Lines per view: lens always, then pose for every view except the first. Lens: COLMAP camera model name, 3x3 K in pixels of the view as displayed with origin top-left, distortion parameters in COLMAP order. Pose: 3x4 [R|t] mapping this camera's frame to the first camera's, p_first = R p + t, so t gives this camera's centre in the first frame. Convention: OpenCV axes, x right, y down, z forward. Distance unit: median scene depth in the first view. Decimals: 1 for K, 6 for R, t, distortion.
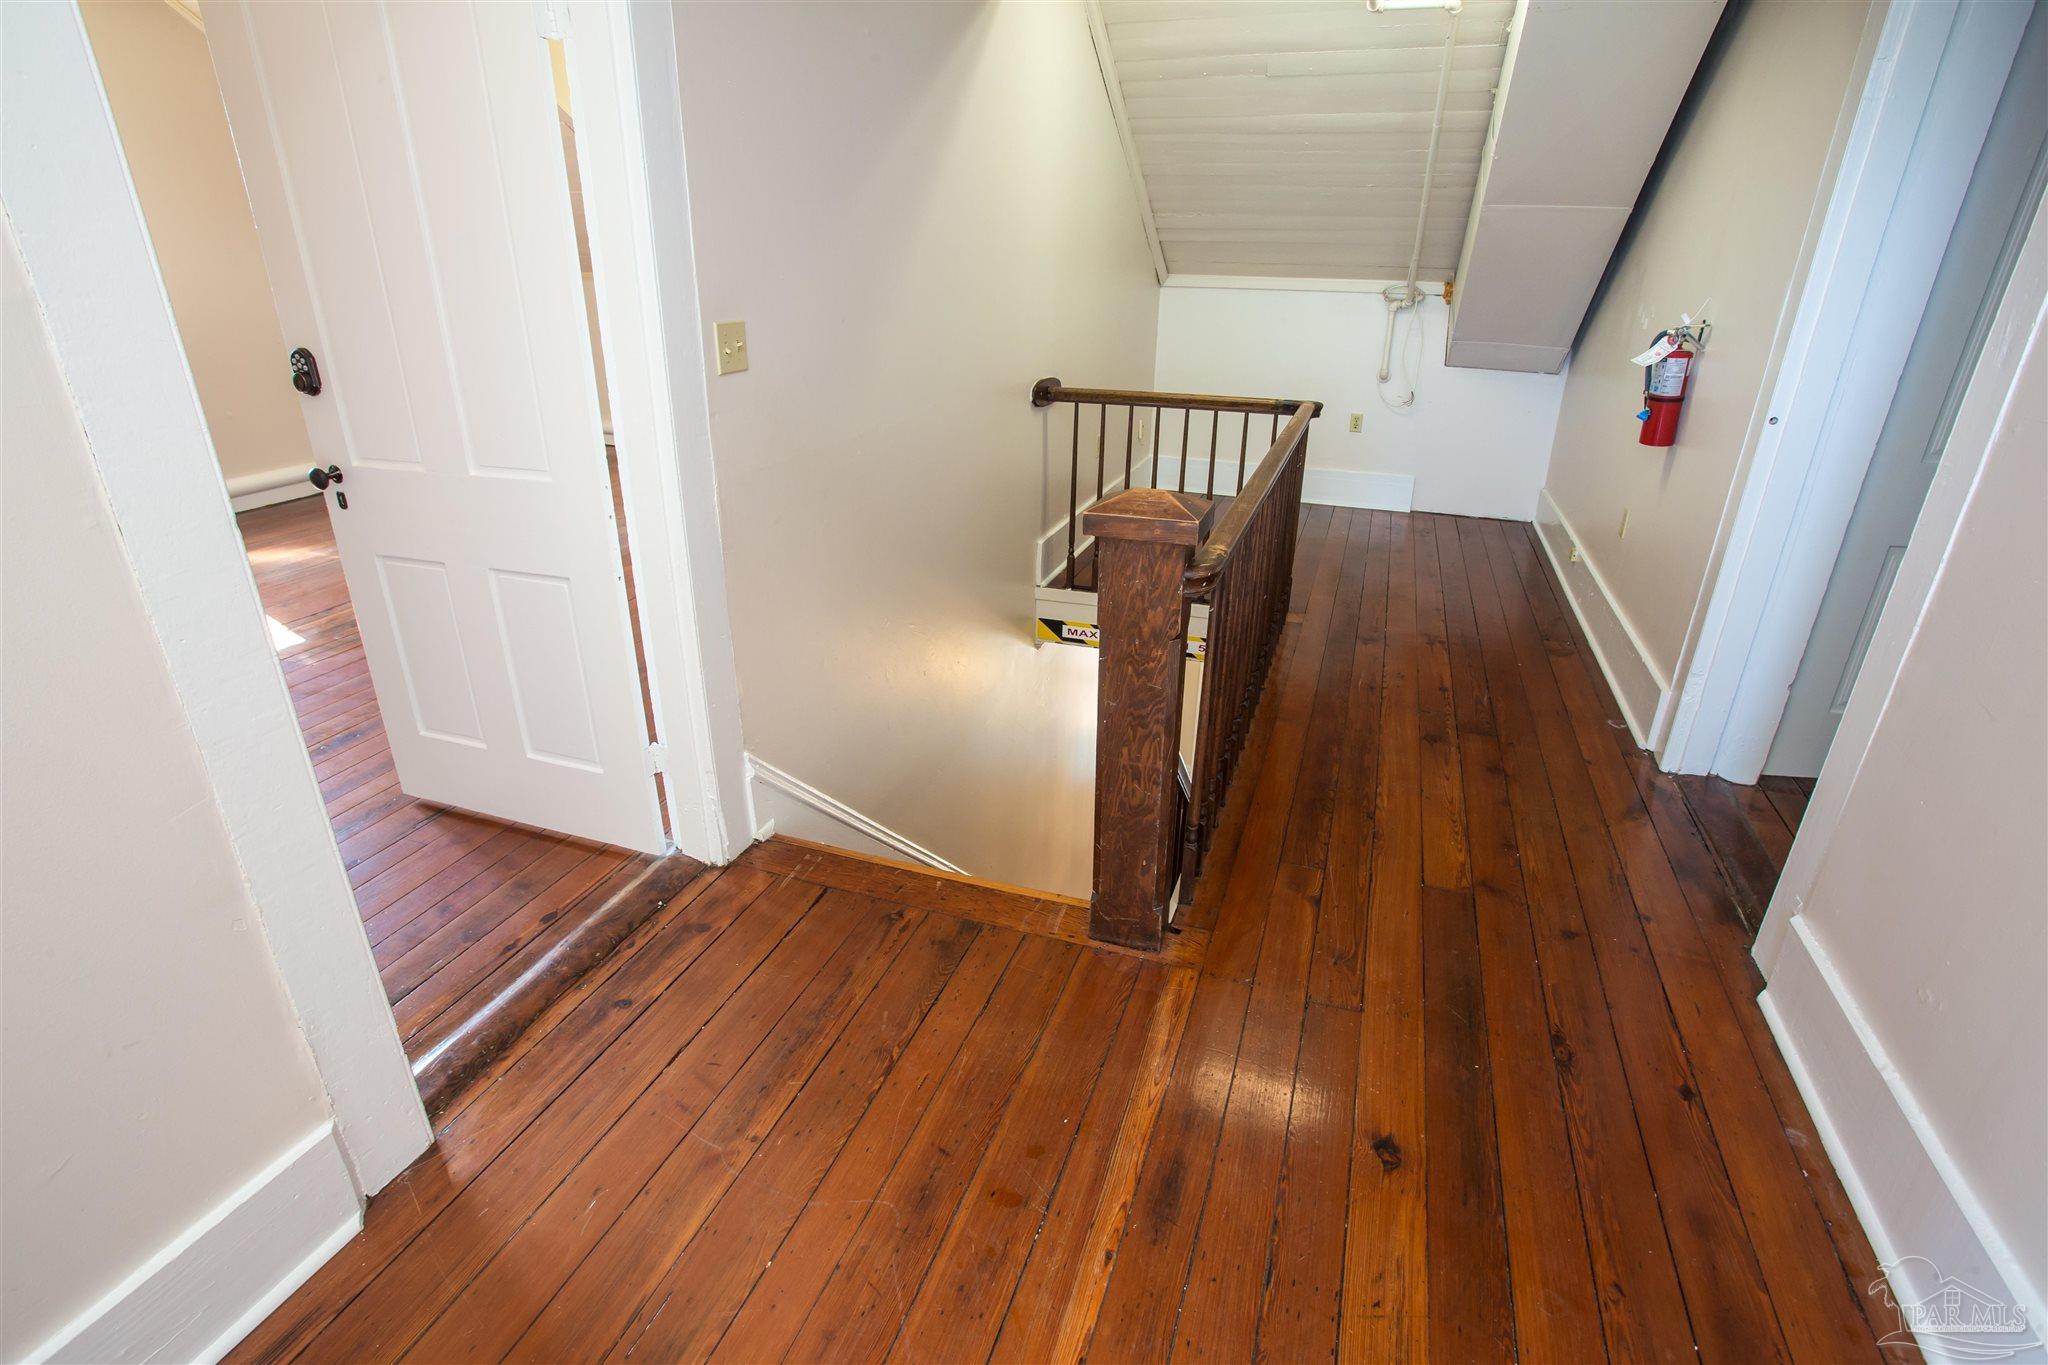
lens RADIAL K [[978.9, 0, 1015.0], [0, 978.9, 673.2], [0, 0, 1]] dist [-0.075033, 0.028217]
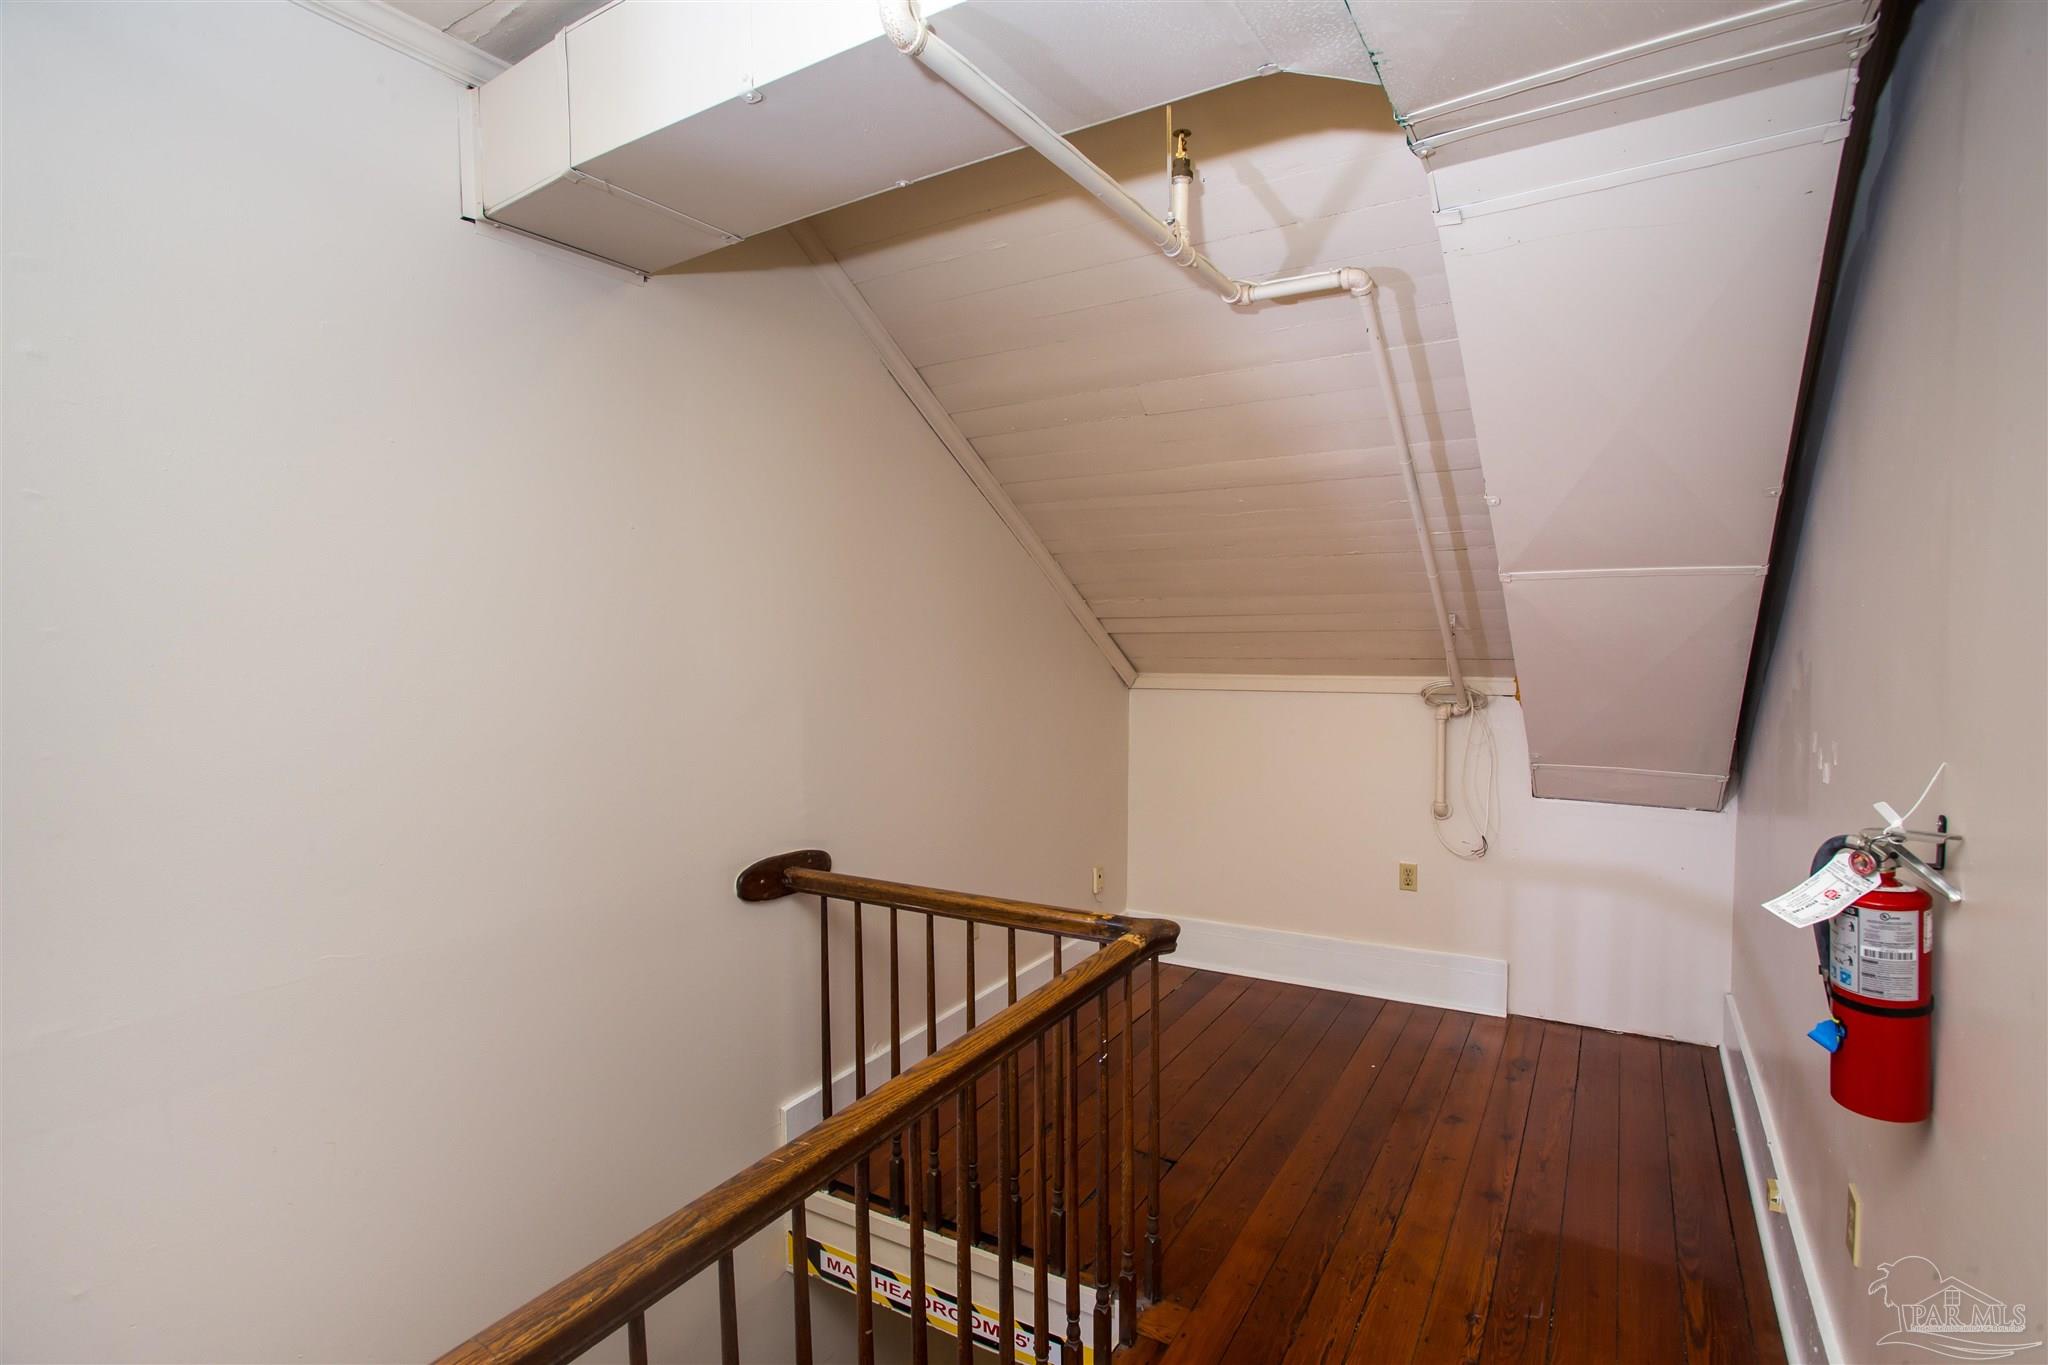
lens RADIAL K [[978.9, 0, 1015.0], [0, 978.9, 673.2], [0, 0, 1]] dist [-0.075033, 0.028217]
pose [[0.979189, -0.014922, -0.202402, 0.256239], [-0.058099, 0.934946, -0.350001, -0.161815], [0.194458, 0.354477, 0.914622, 0.324085]]
